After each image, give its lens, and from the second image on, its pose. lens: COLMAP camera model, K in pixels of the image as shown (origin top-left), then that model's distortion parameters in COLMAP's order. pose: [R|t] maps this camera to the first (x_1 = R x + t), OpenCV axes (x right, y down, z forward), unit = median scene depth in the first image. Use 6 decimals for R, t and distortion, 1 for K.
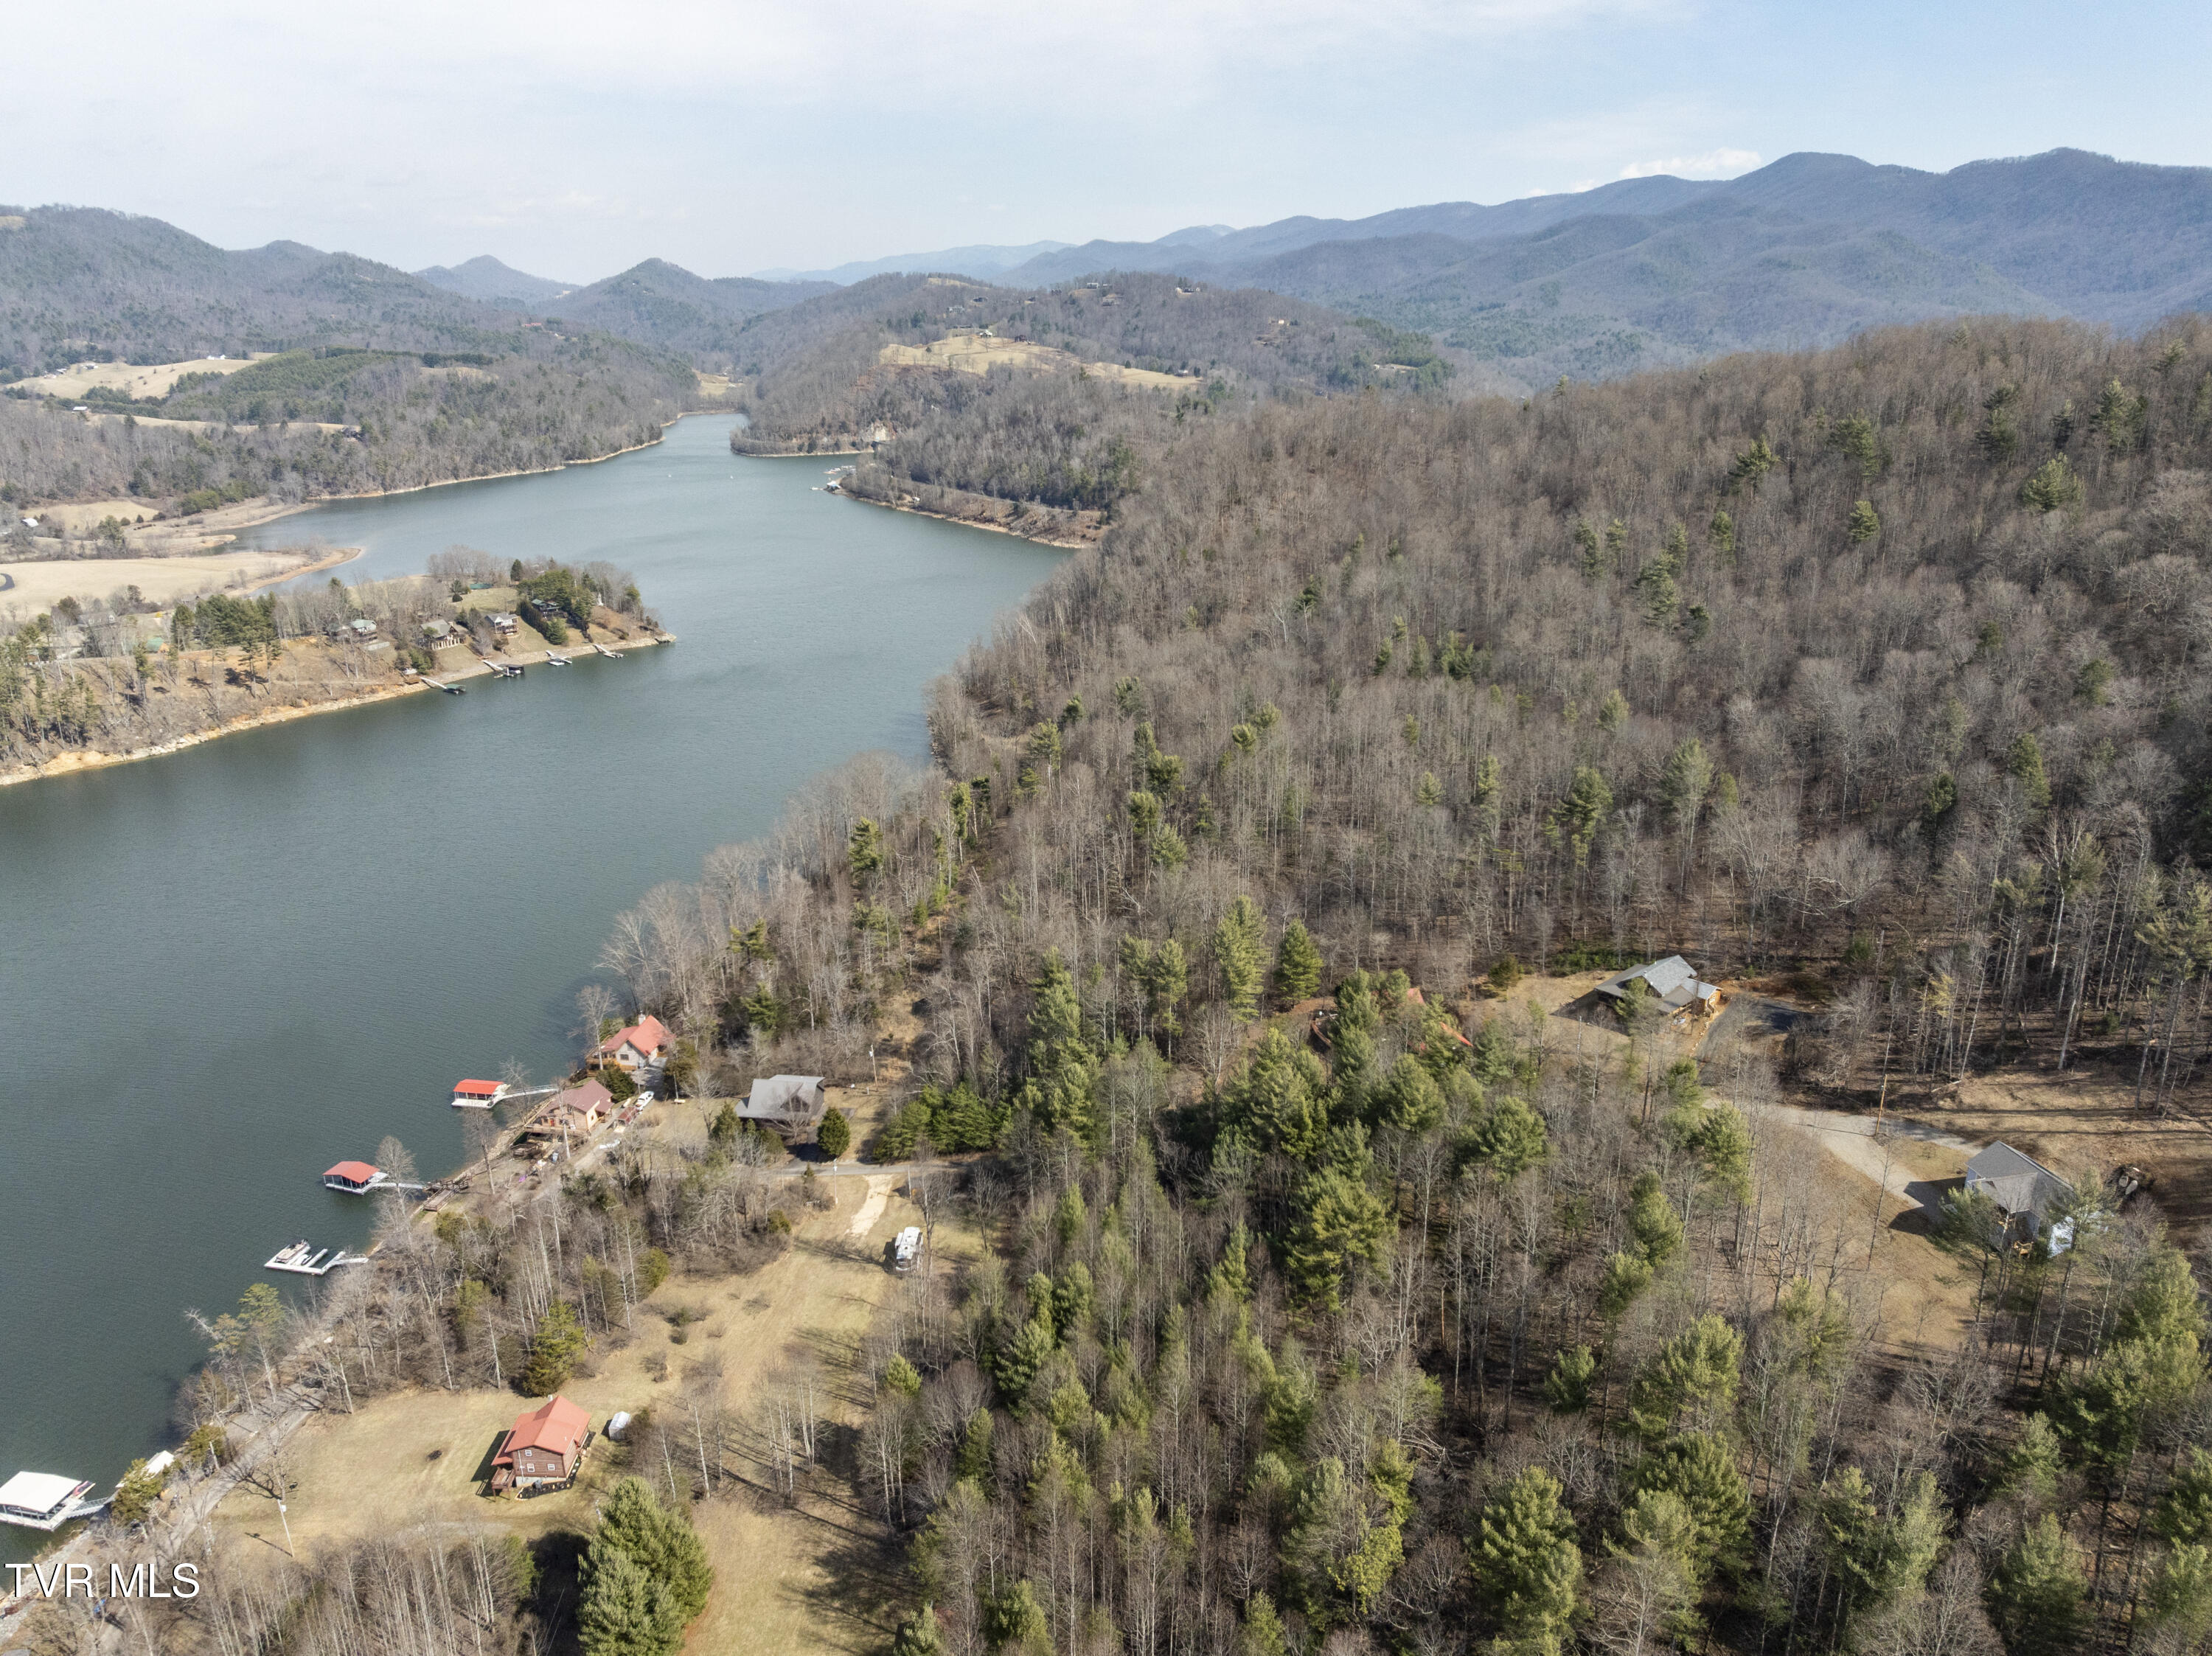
lens RADIAL K [[1560.9, 0, 1106.5], [0, 1560.9, 797.3], [0, 0, 1]] dist [-0.044935, 0.014429]
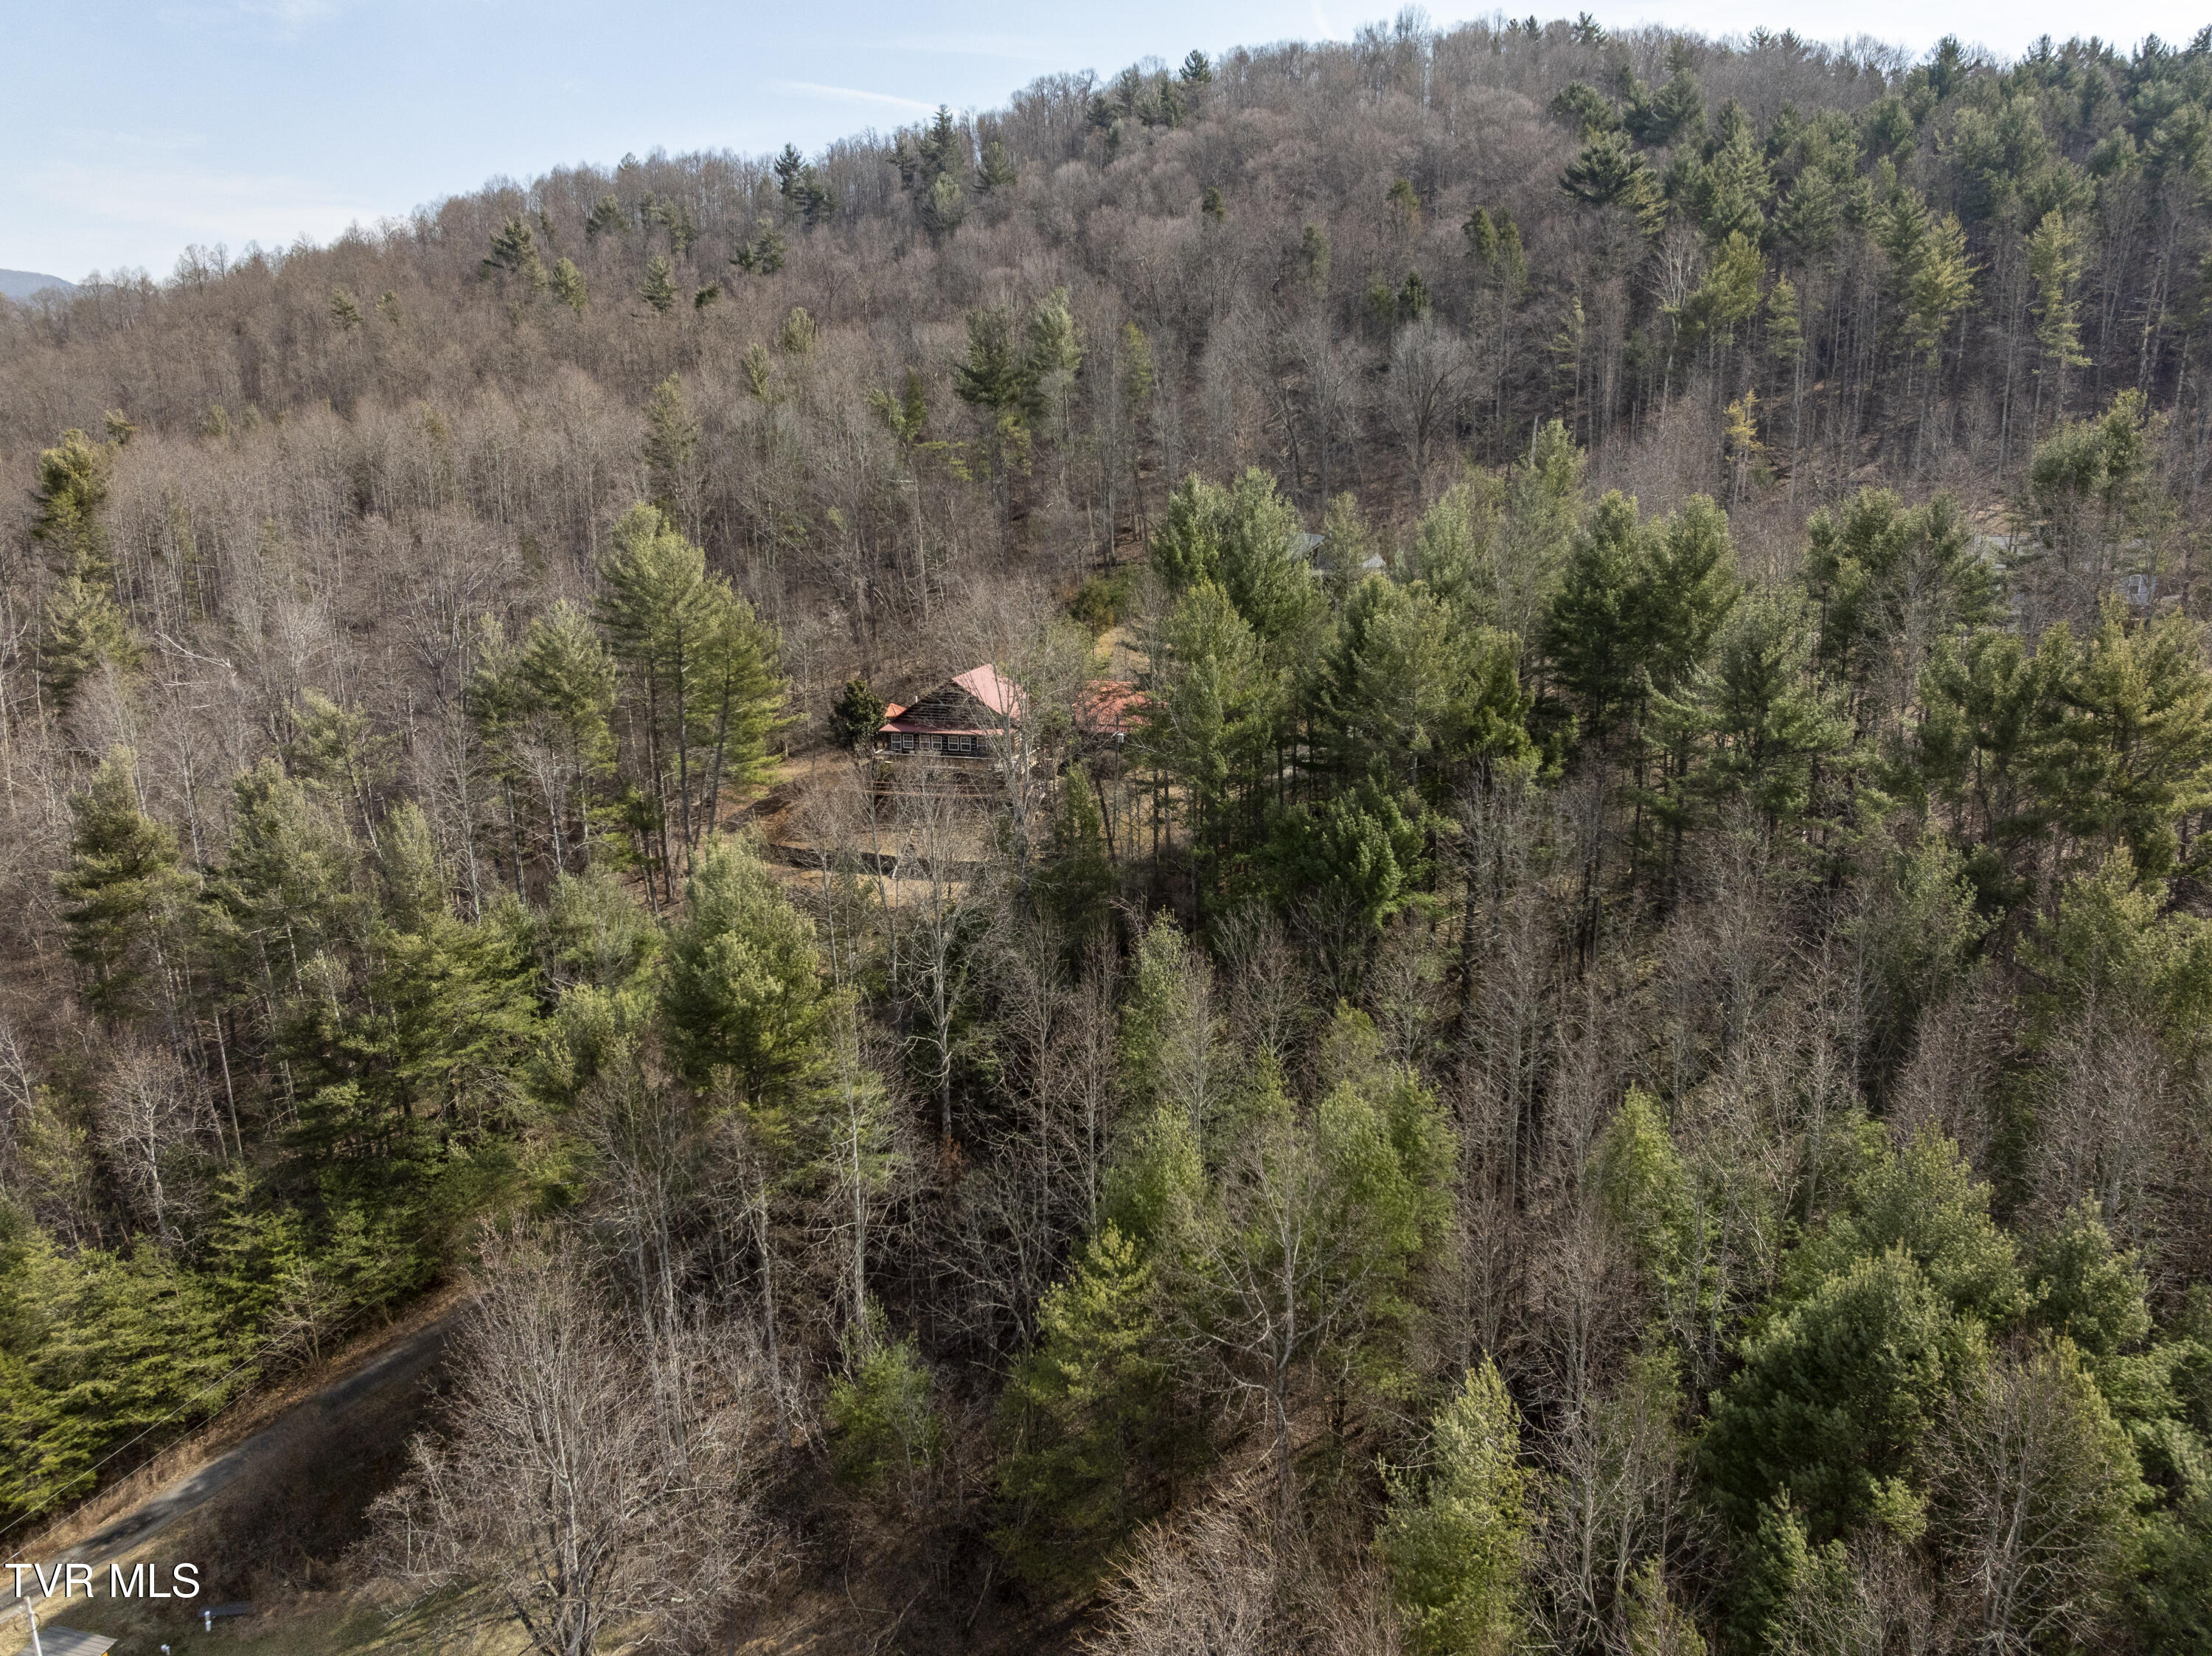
lens RADIAL K [[1560.9, 0, 1121.6], [0, 1560.9, 835.3], [0, 0, 1]] dist [-0.044935, 0.014429]
pose [[0.515138, -0.199410, 0.833587, -0.070834], [0.261754, 0.962698, 0.068538, 0.054403], [-0.816160, 0.182888, 0.548119, 0.252671]]
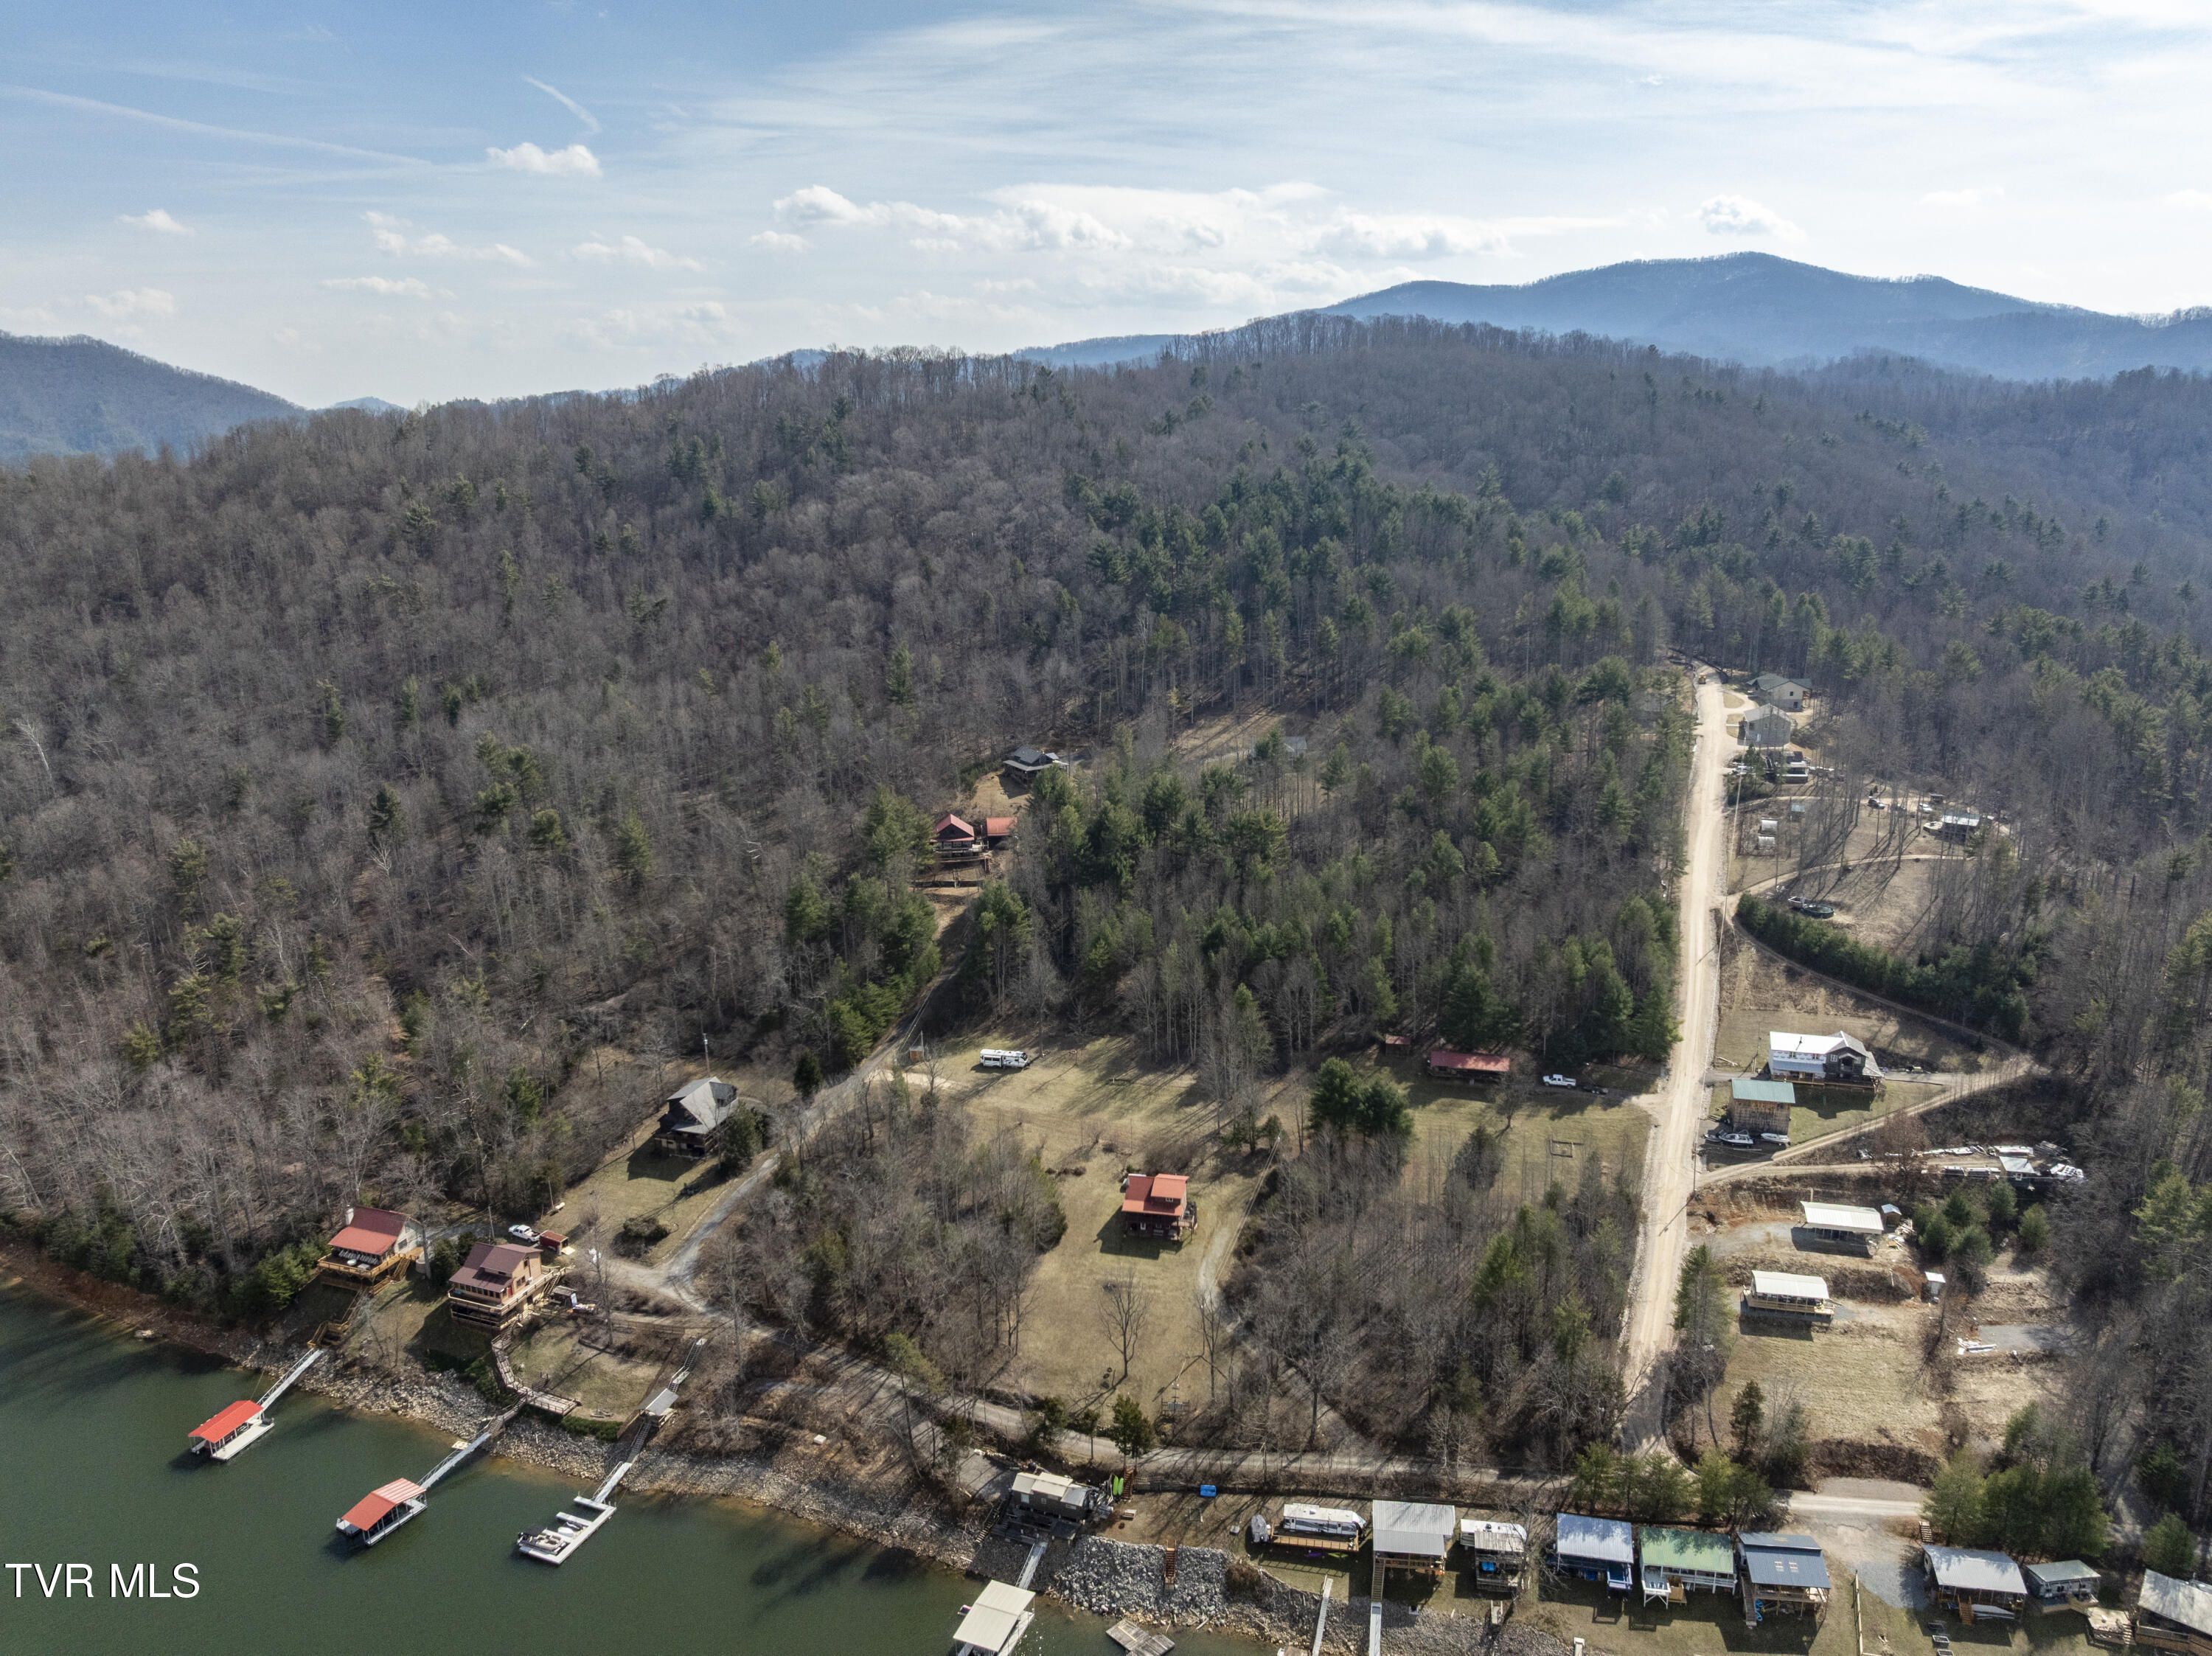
lens RADIAL K [[1560.9, 0, 1113.3], [0, 1560.9, 844.9], [0, 0, 1]] dist [-0.044935, 0.014429]
pose [[0.177283, -0.246910, 0.952684, -0.417426], [0.305661, 0.933960, 0.185177, -0.025997], [-0.935490, 0.258369, 0.241046, 0.183120]]
